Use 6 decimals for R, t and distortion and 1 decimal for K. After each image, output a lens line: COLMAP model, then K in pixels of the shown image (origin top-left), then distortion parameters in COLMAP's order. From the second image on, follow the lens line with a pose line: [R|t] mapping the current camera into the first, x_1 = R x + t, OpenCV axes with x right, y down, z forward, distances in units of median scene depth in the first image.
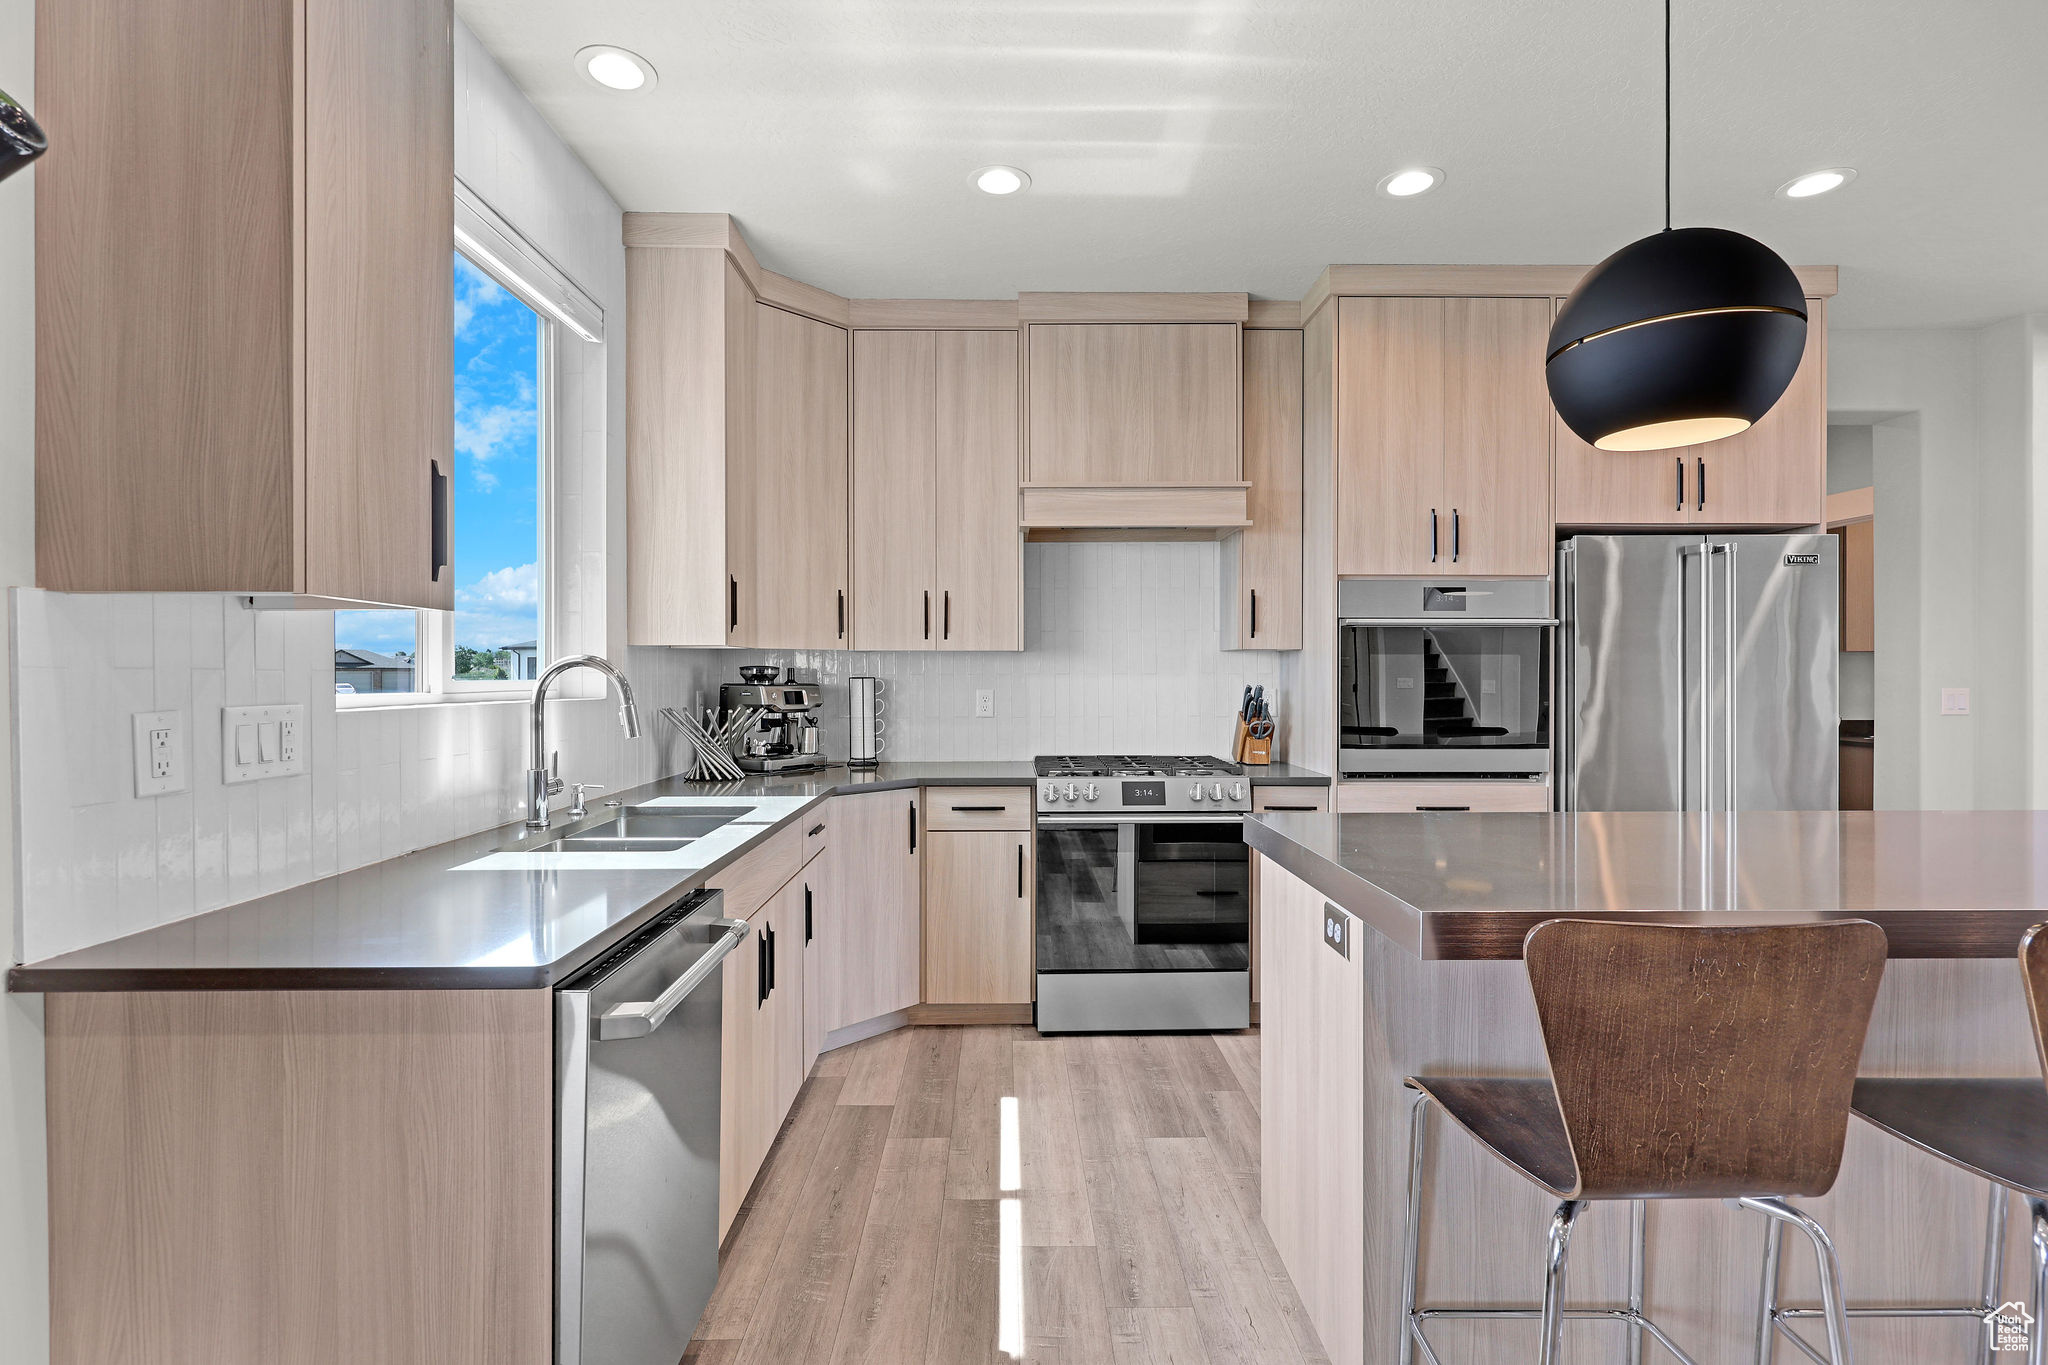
lens RADIAL K [[935.5, 0, 1016.1], [0, 935.5, 683.7], [0, 0, 1]] dist [0.002665, -0.000966]
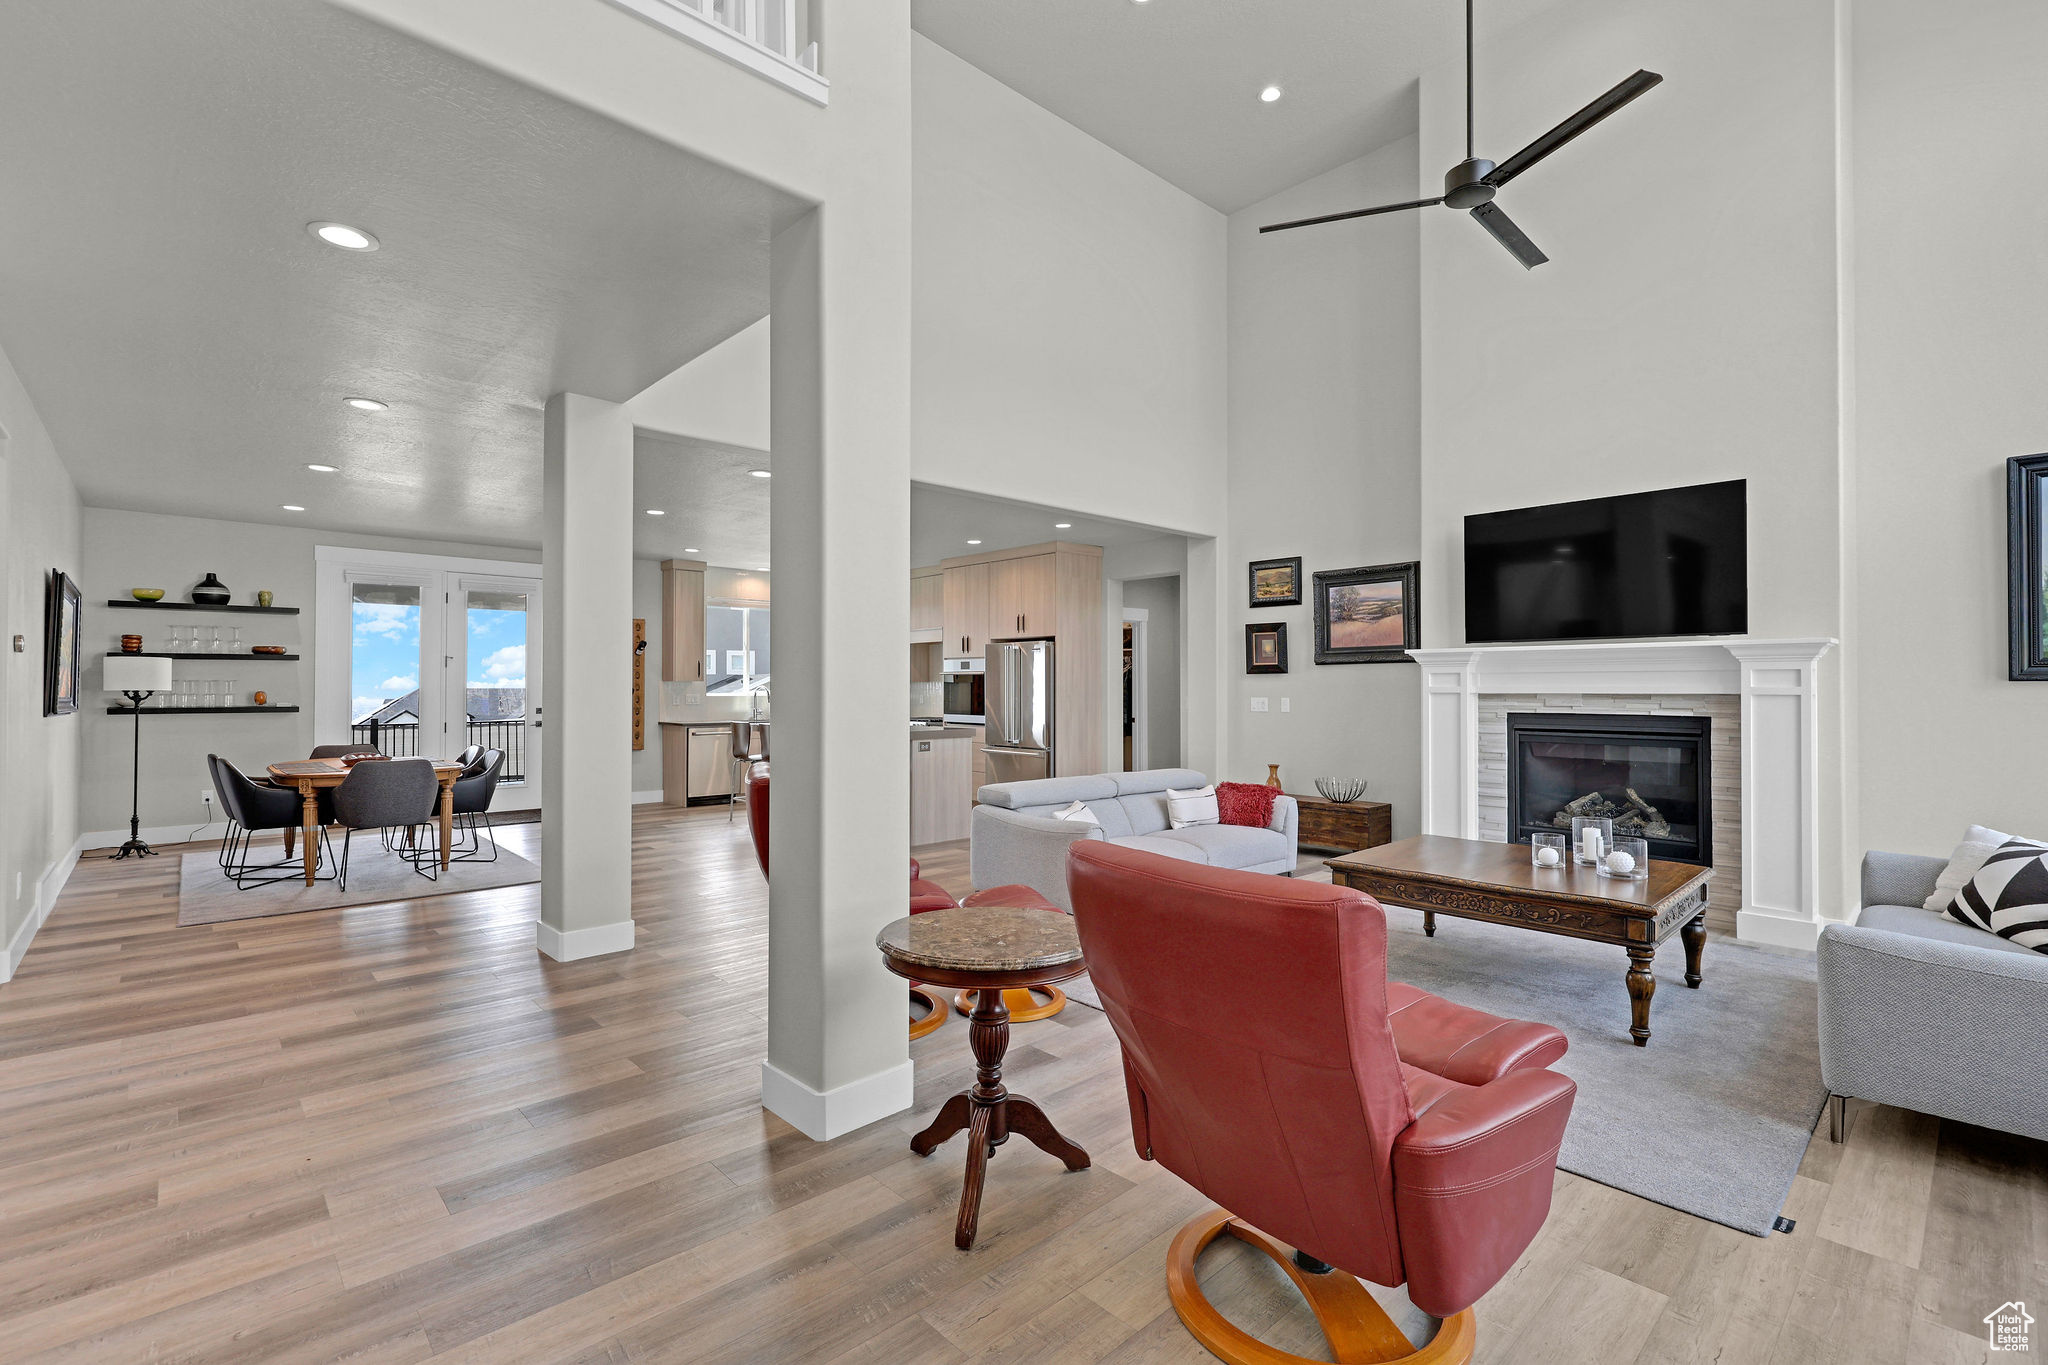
lens RADIAL K [[935.5, 0, 1028.7], [0, 935.5, 684.0], [0, 0, 1]] dist [0.002665, -0.000966]
pose [[0.671635, -0.000937, -0.740881, 2.821540], [-0.006107, 0.999958, -0.006801, -0.011264], [0.740857, 0.009092, 0.671601, -0.877503]]
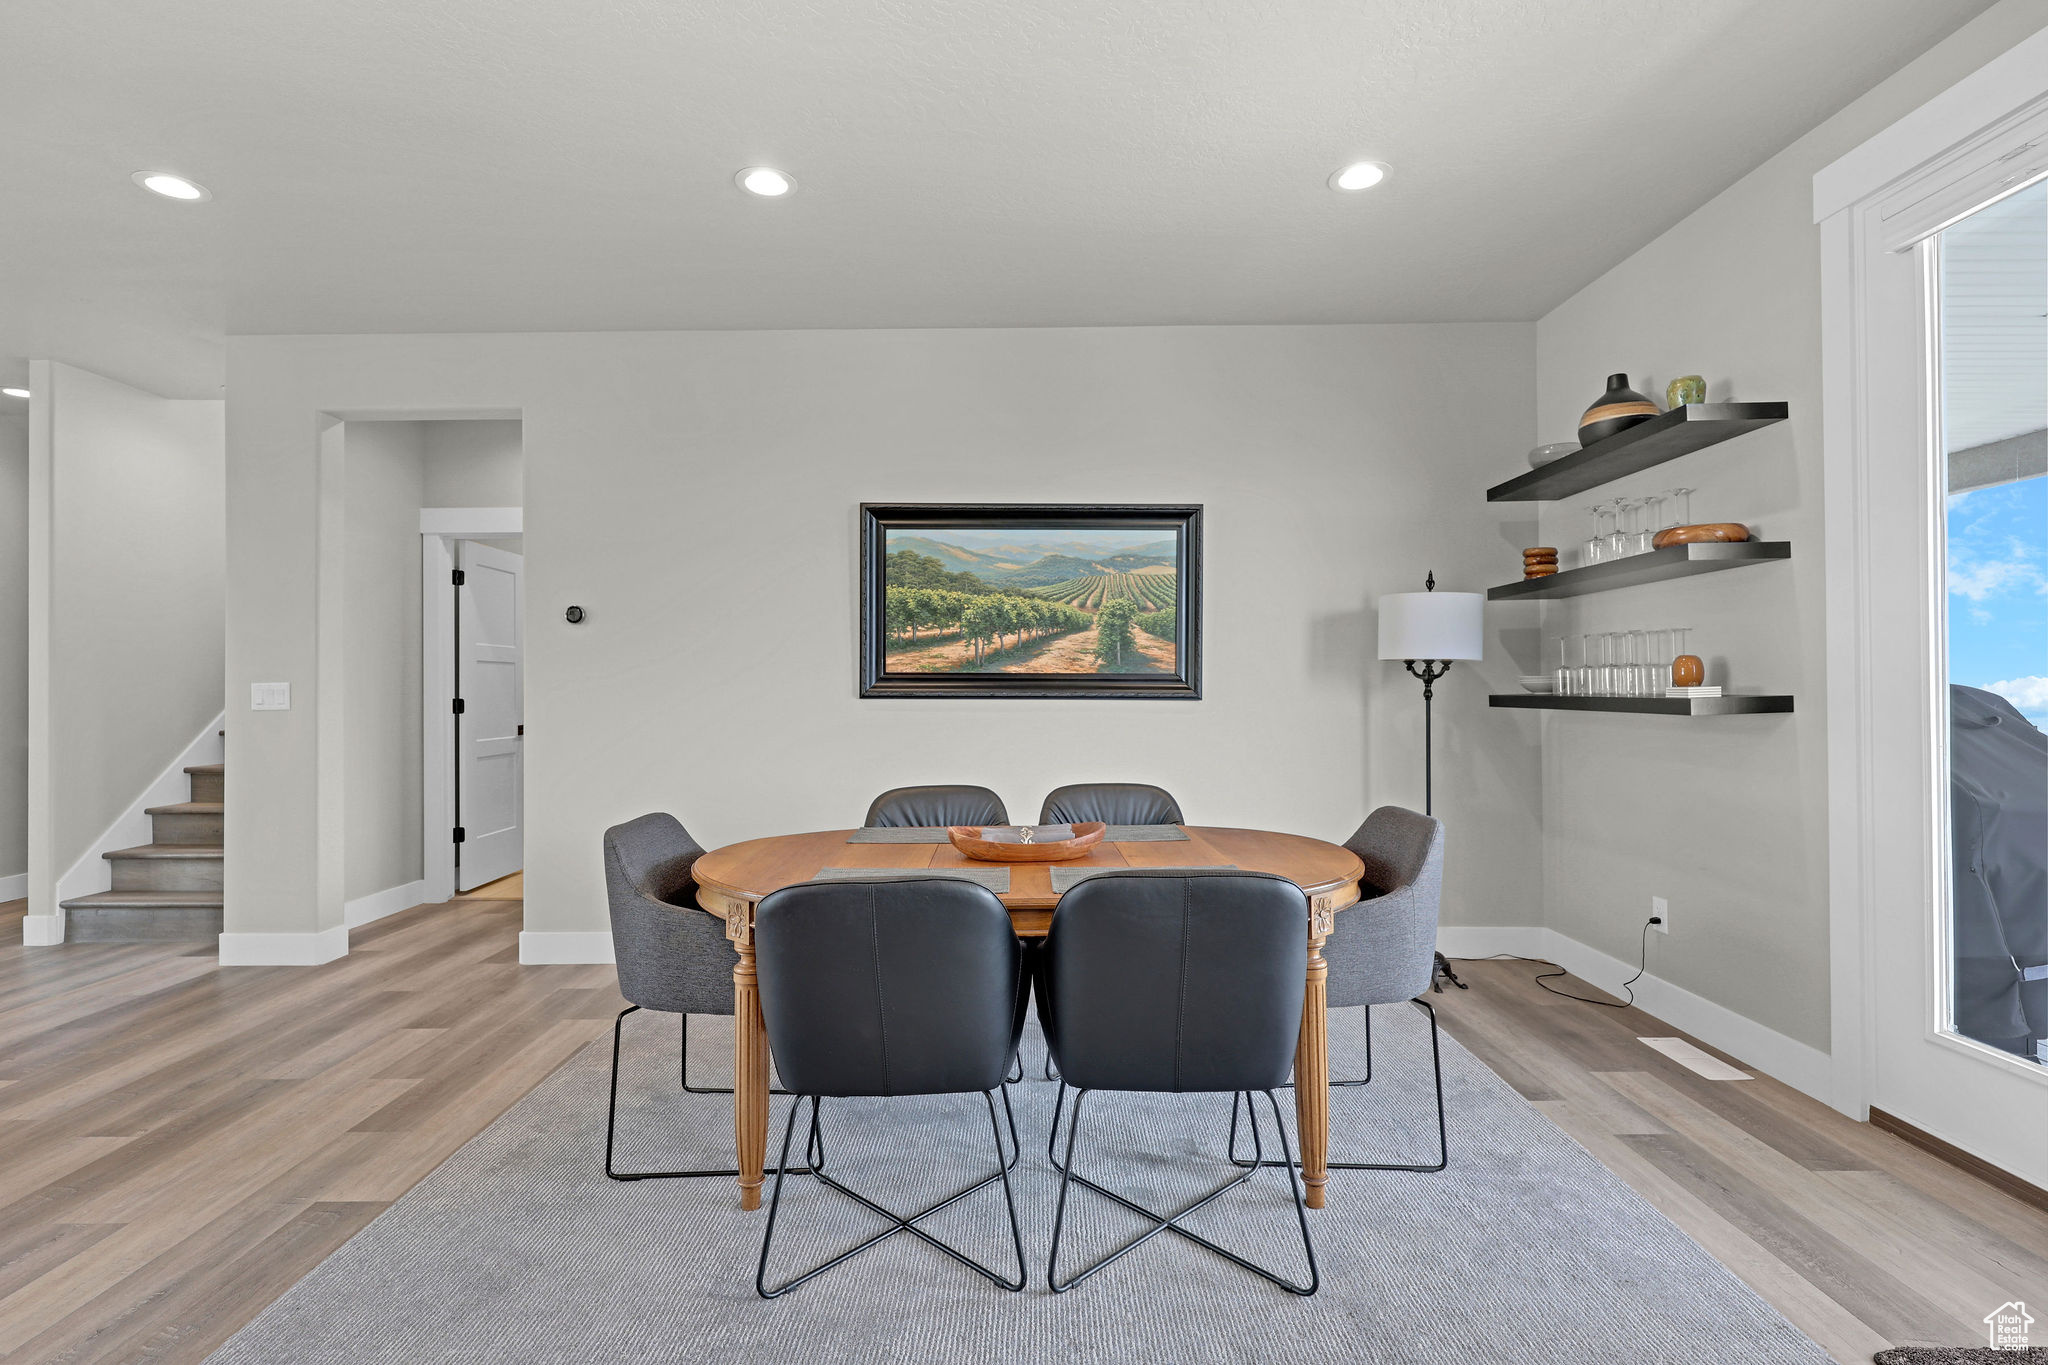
lens RADIAL K [[963.3, 0, 1011.3], [0, 963.3, 678.6], [0, 0, 1]] dist [0.004053, -0.000422]
pose [[-0.999870, 0.008311, 0.013832, 0.309246], [0.008251, 0.999956, -0.004425, 0.024234], [-0.013868, -0.004310, -0.999895, 0.200218]]
